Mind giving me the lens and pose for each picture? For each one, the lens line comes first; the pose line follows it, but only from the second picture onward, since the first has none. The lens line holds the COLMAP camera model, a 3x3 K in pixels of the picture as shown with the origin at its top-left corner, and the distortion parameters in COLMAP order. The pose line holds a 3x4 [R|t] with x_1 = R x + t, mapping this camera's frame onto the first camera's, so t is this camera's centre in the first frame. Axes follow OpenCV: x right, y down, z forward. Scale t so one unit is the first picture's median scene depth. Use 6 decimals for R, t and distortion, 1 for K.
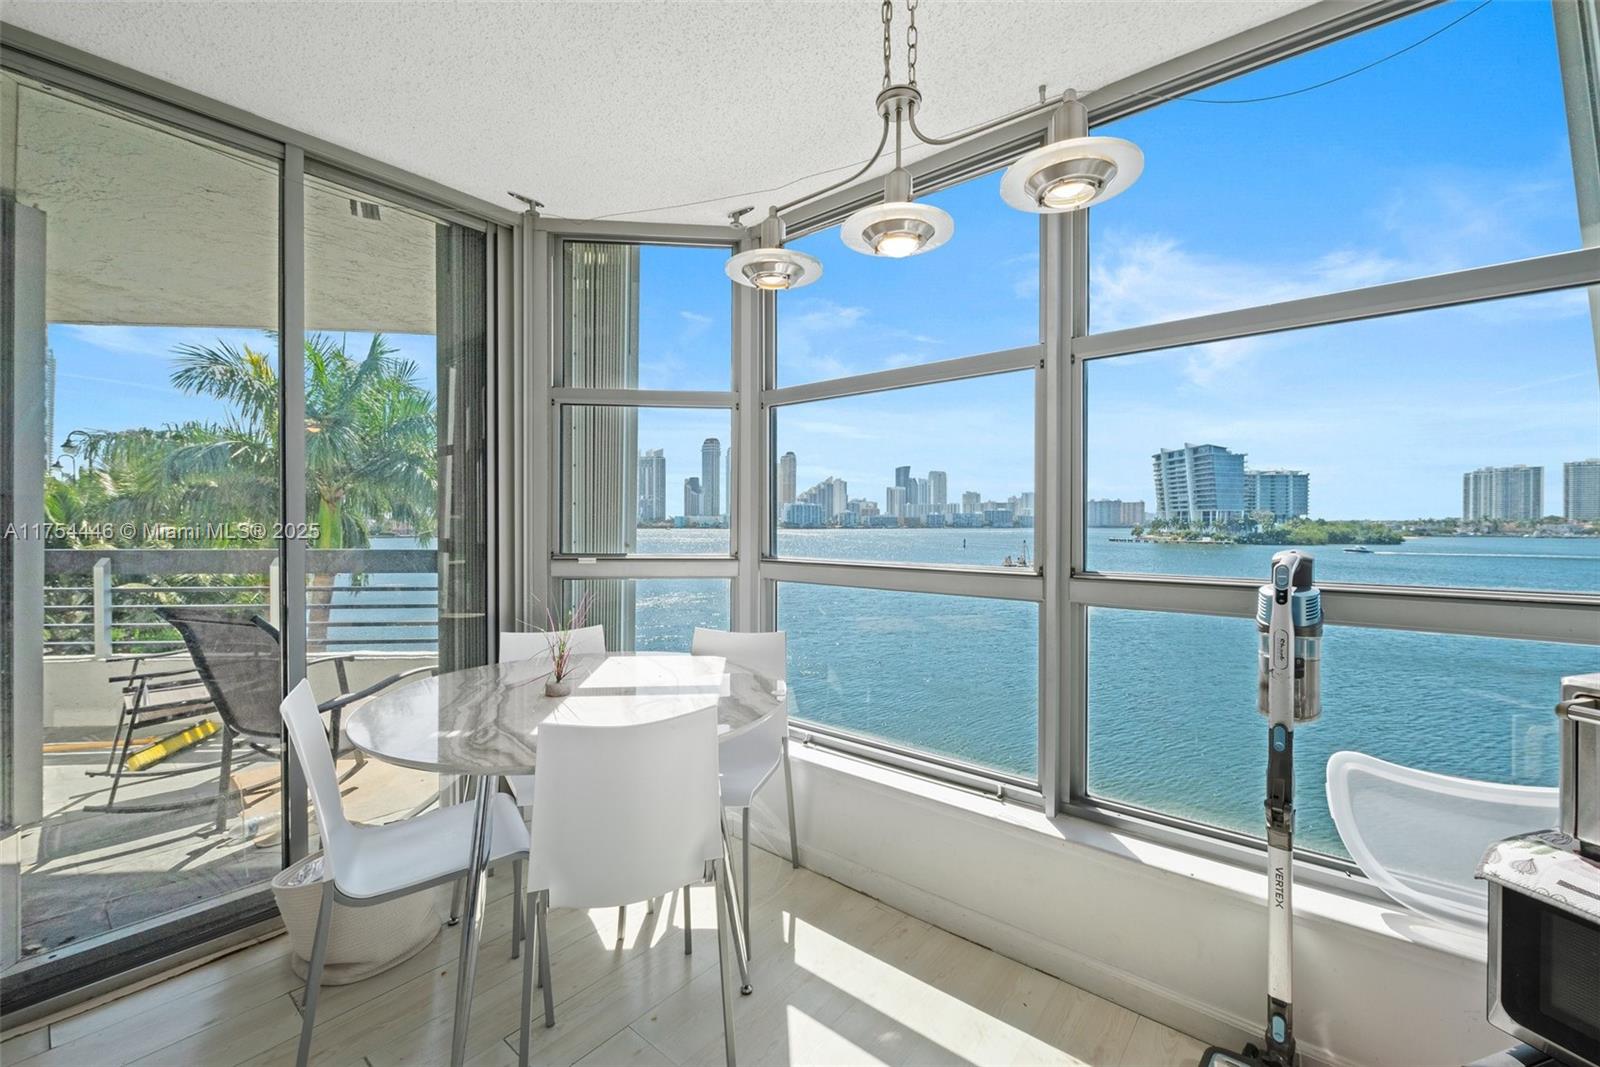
lens RADIAL K [[659.4, 0, 794.2], [0, 659.4, 523.0], [0, 0, 1]] dist [-0.000571, -0.000131]
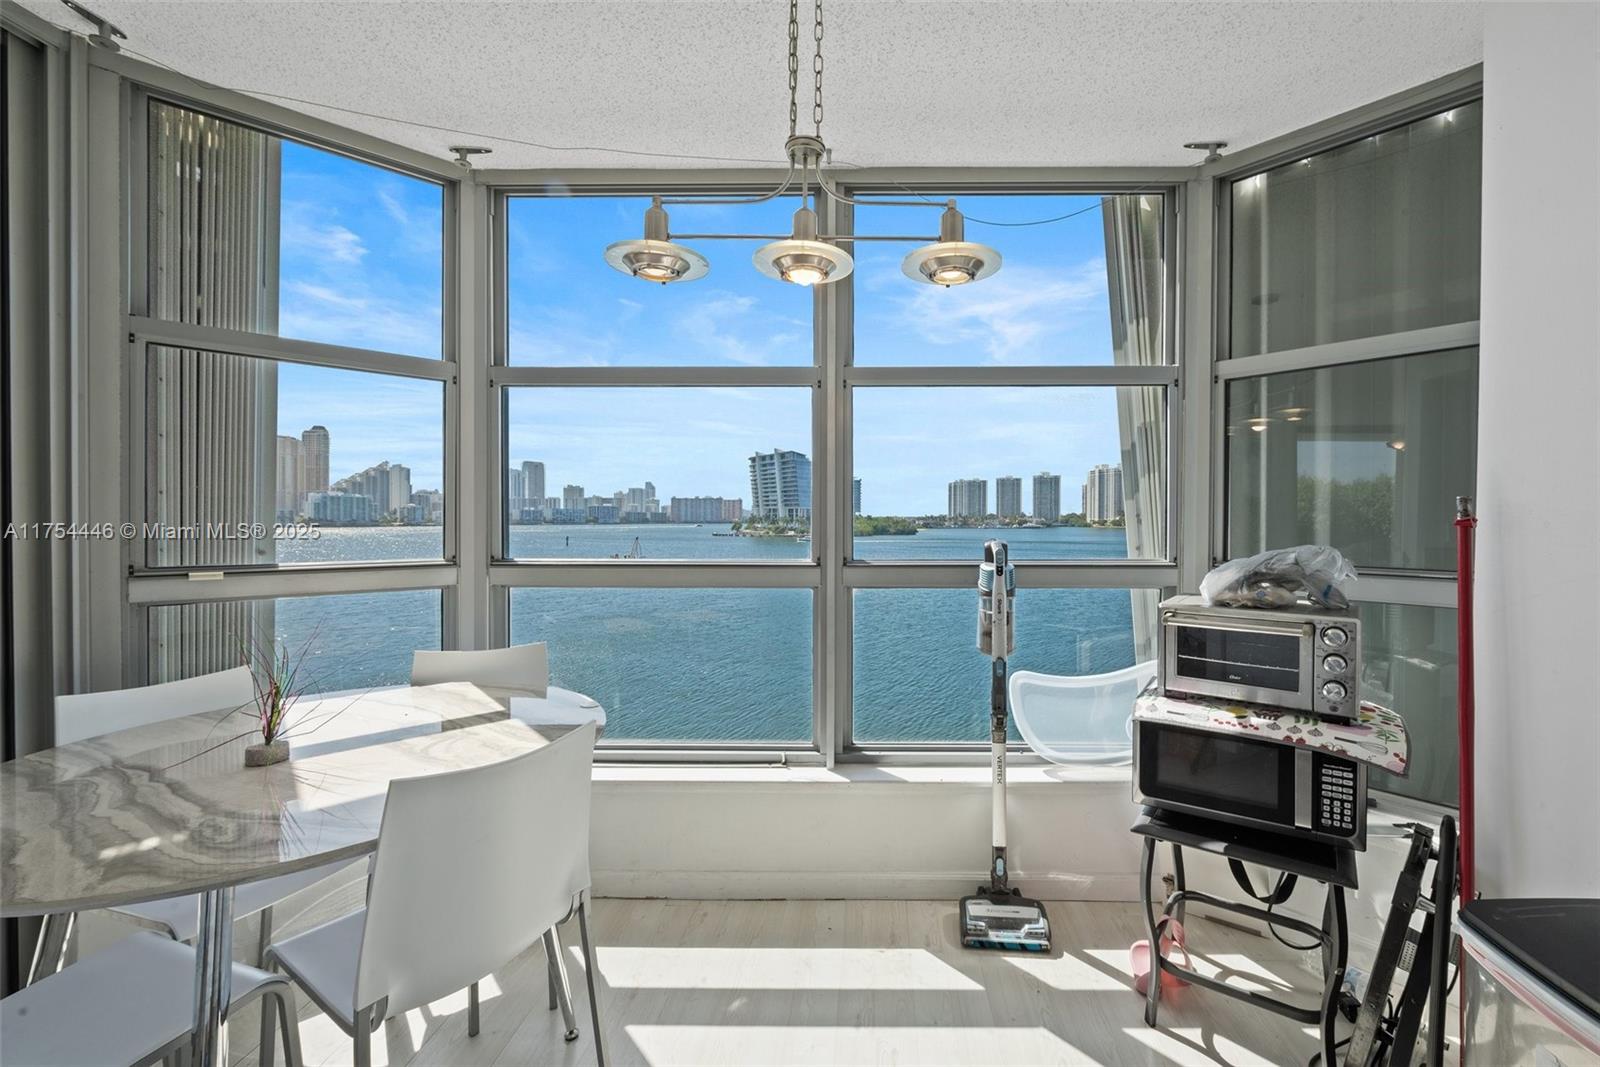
lens RADIAL K [[671.6, 0, 866.0], [0, 671.6, 521.4], [0, 0, 1]] dist [-0.000162, -0.000479]
pose [[0.776169, -0.003753, 0.630514, -0.244583], [0.001547, 0.999991, 0.004049, -0.002031], [-0.630523, -0.002167, 0.776168, 0.019775]]
